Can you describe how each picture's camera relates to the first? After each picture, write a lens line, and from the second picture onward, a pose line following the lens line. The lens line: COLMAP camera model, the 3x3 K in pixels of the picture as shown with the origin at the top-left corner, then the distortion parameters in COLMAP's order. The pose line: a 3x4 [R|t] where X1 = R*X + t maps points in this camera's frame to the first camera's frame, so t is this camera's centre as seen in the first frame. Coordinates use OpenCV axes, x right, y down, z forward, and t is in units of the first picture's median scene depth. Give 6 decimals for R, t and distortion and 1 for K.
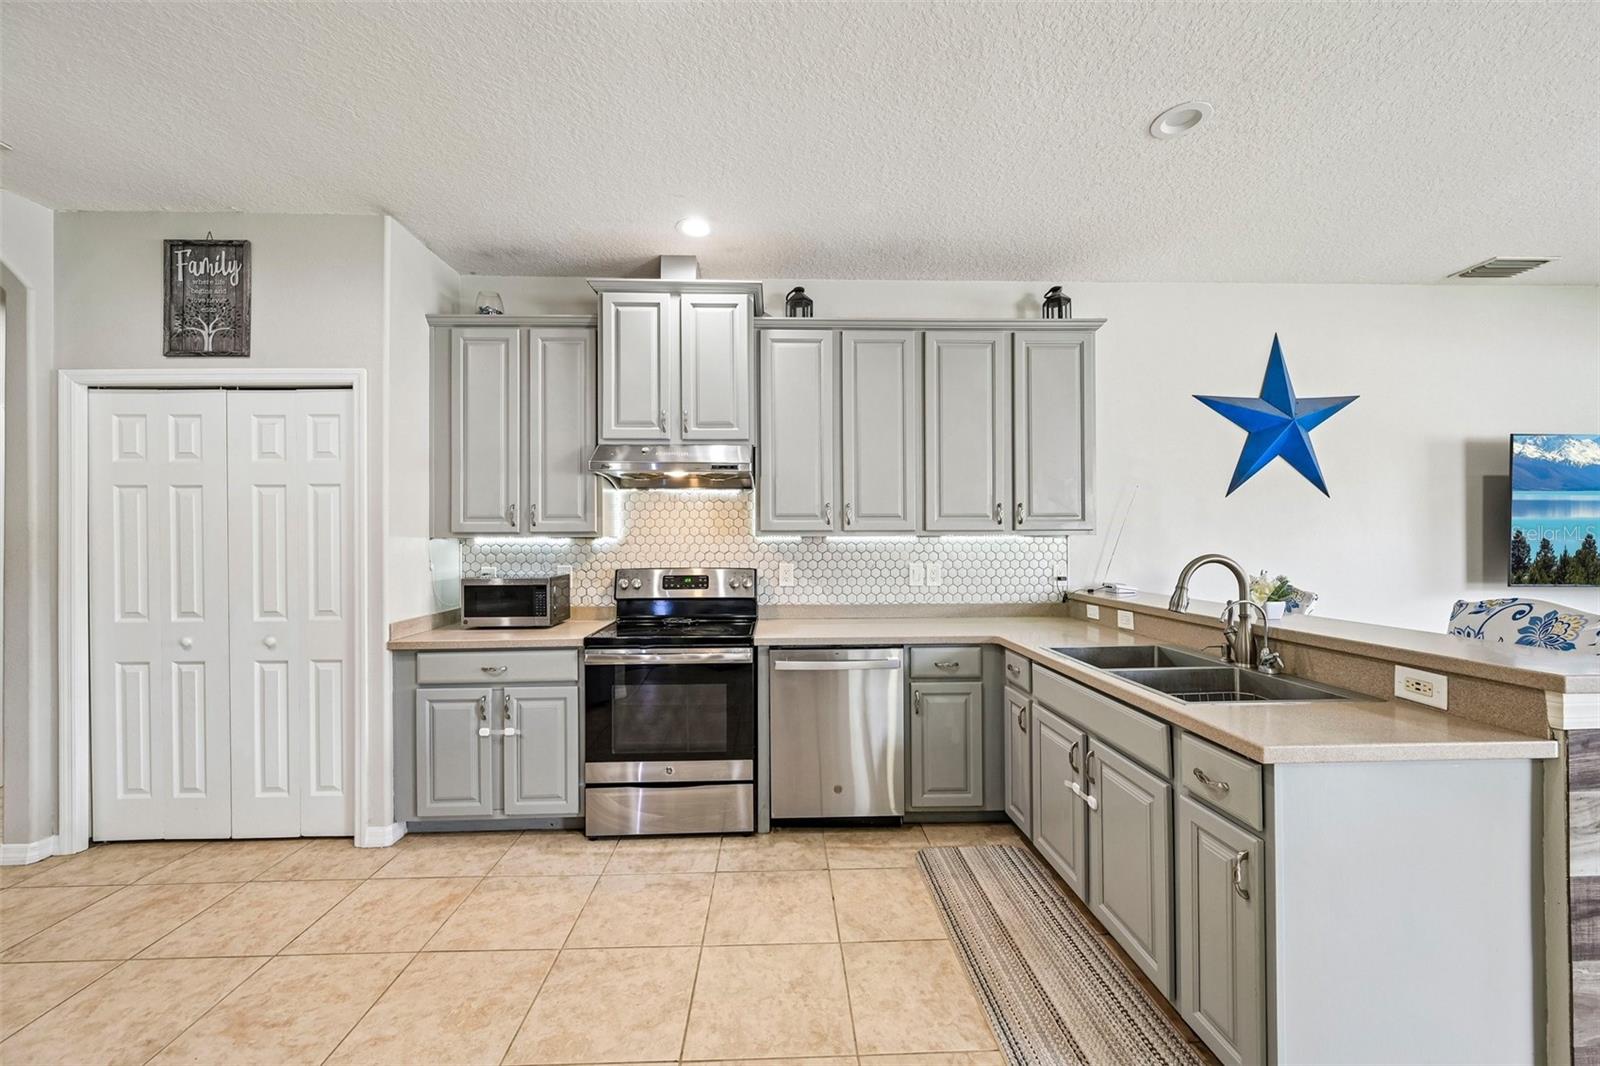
lens RADIAL K [[629.7, 0, 801.3], [0, 629.7, 534.3], [0, 0, 1]] dist [-0.000438, 0.000549]
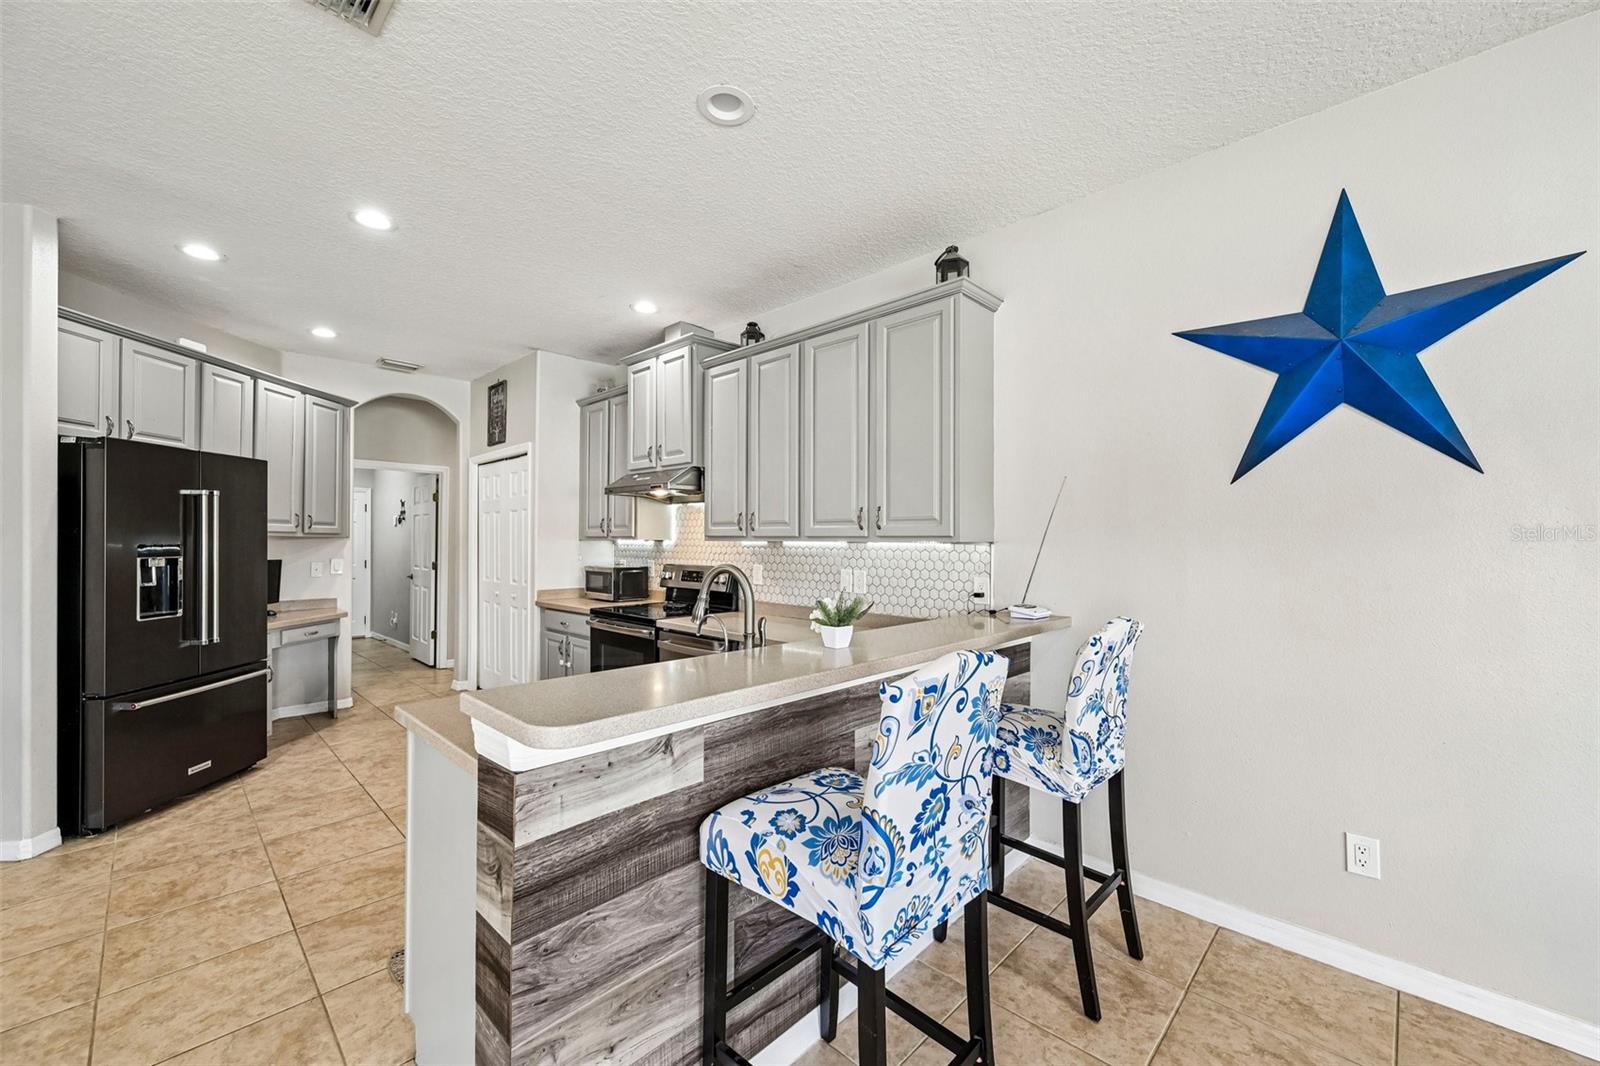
lens RADIAL K [[629.7, 0, 800.8], [0, 629.7, 534.9], [0, 0, 1]] dist [-0.000438, 0.000549]
pose [[0.693530, 0.002335, -0.720424, 0.961229], [-0.002558, 0.999996, 0.000779, -0.009391], [0.720423, 0.001302, 0.693533, 0.300834]]
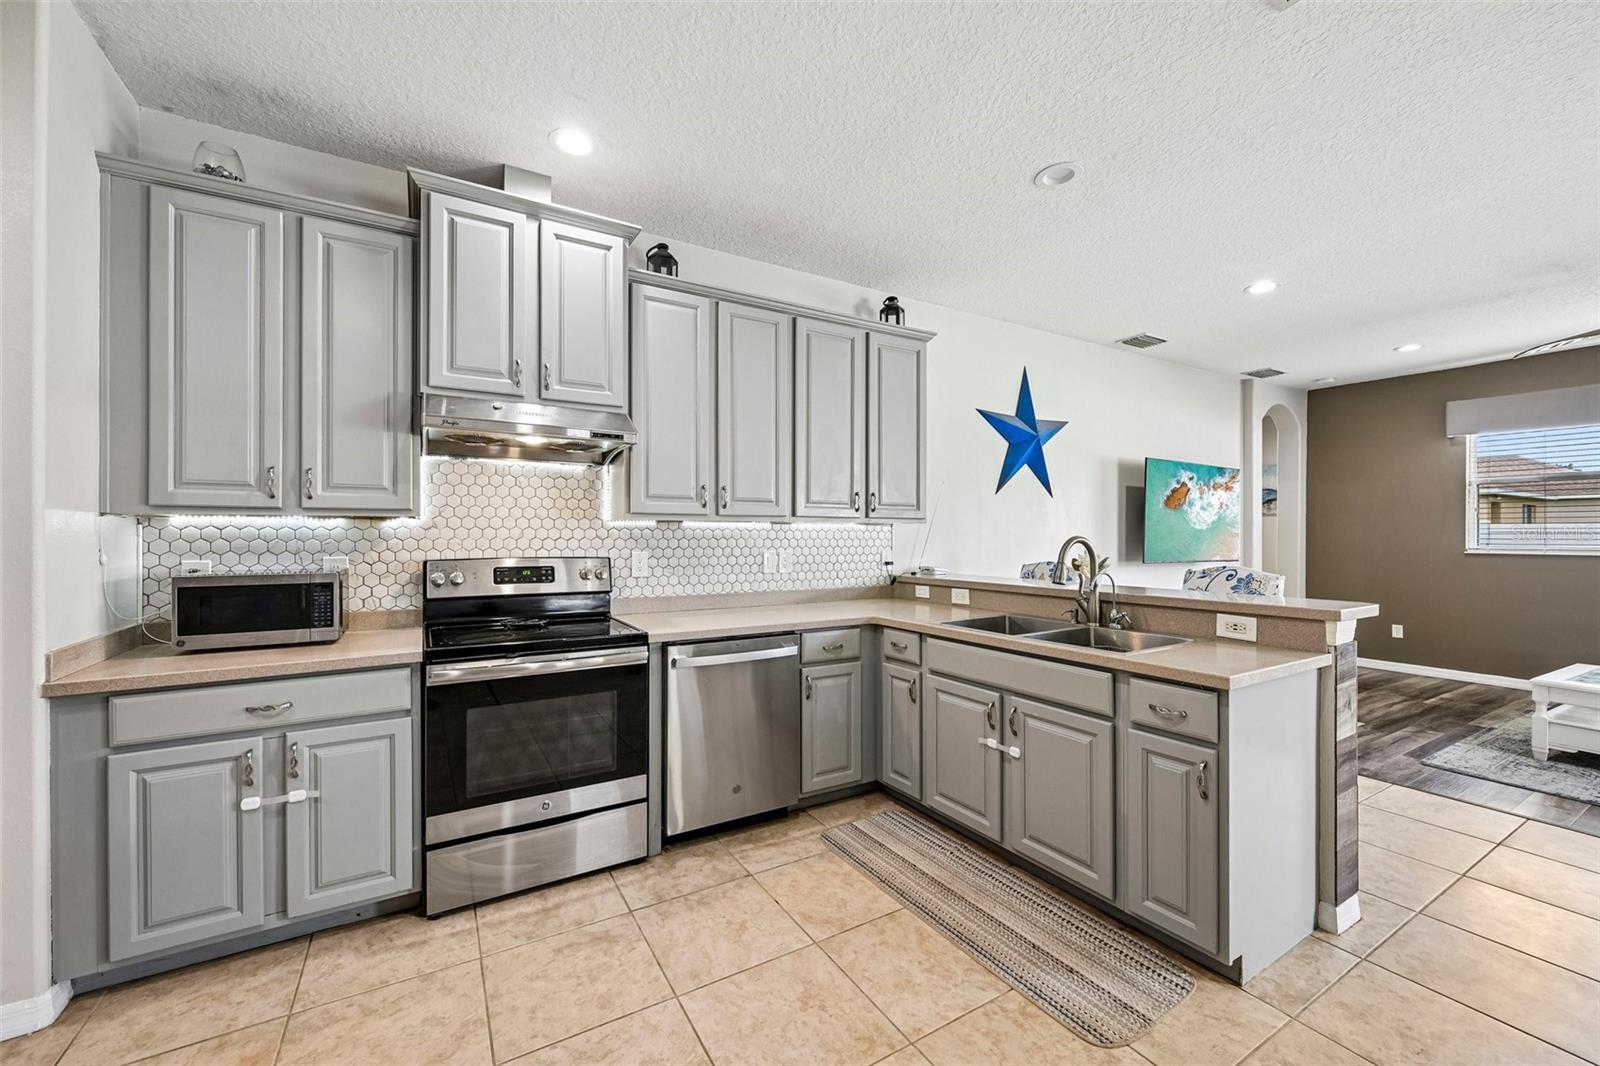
lens RADIAL K [[629.7, 0, 800.9], [0, 629.7, 534.8], [0, 0, 1]] dist [-0.000438, 0.000549]
pose [[0.877605, 0.004828, 0.479360, -0.283539], [-0.007648, 0.999963, 0.003930, 0.019840], [-0.479324, -0.007115, 0.877609, 0.123491]]
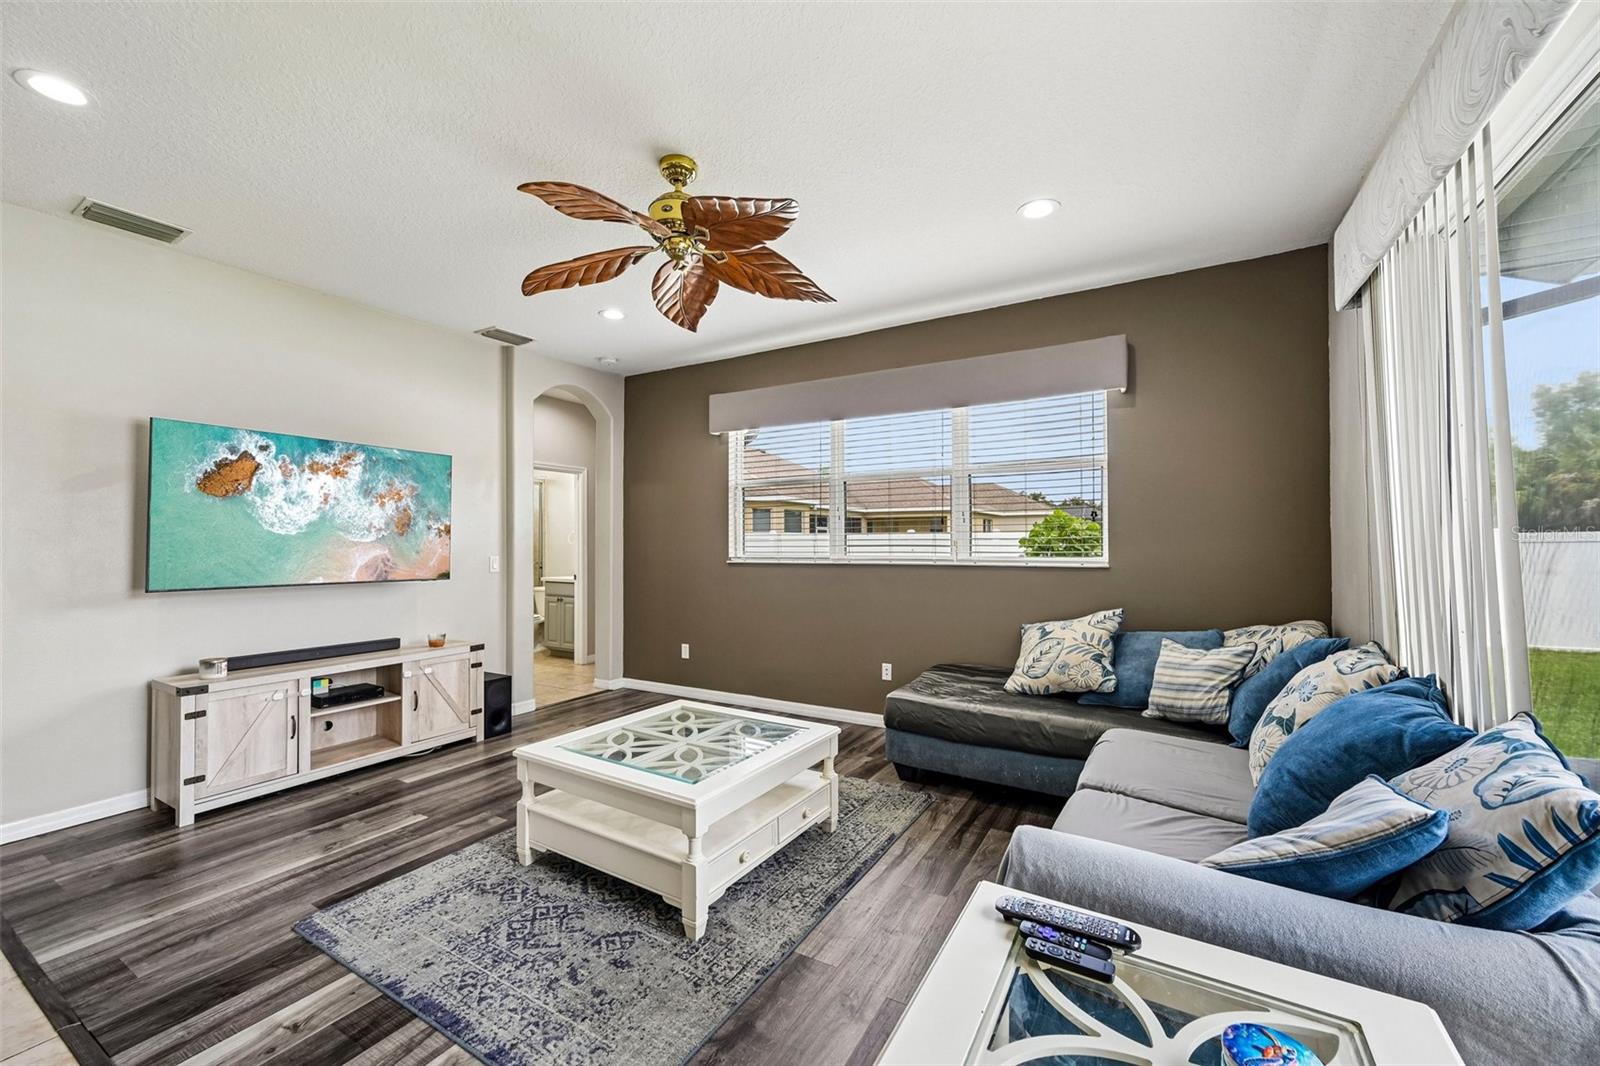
lens RADIAL K [[629.7, 0, 803.4], [0, 629.7, 535.8], [0, 0, 1]] dist [-0.000438, 0.000549]
pose [[0.531615, 0.014013, 0.846870, 0.971830], [-0.005882, 0.999900, -0.012854, 0.016630], [-0.846966, 0.001852, 0.531644, -0.244477]]
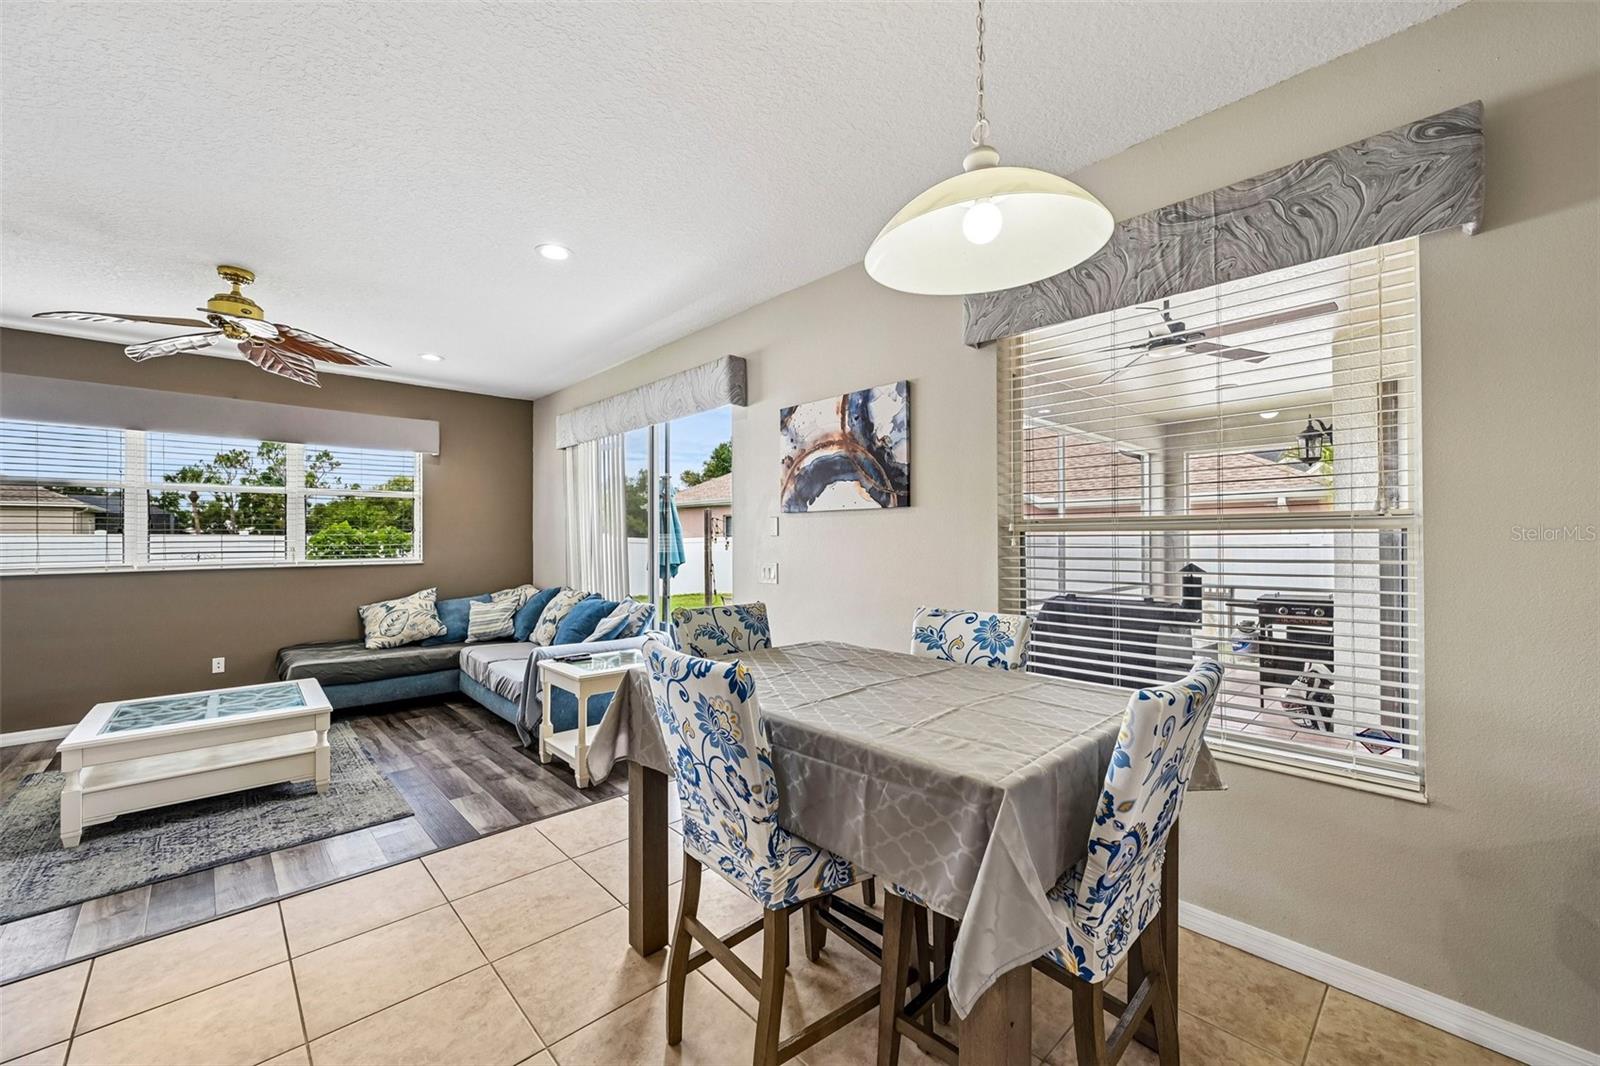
lens RADIAL K [[629.7, 0, 799.2], [0, 629.7, 535.4], [0, 0, 1]] dist [-0.000438, 0.000549]
pose [[-0.659284, 0.011683, 0.751803, 0.109471], [0.005002, 0.999925, -0.011152, 0.000809], [-0.751878, -0.003592, -0.659293, 0.301081]]
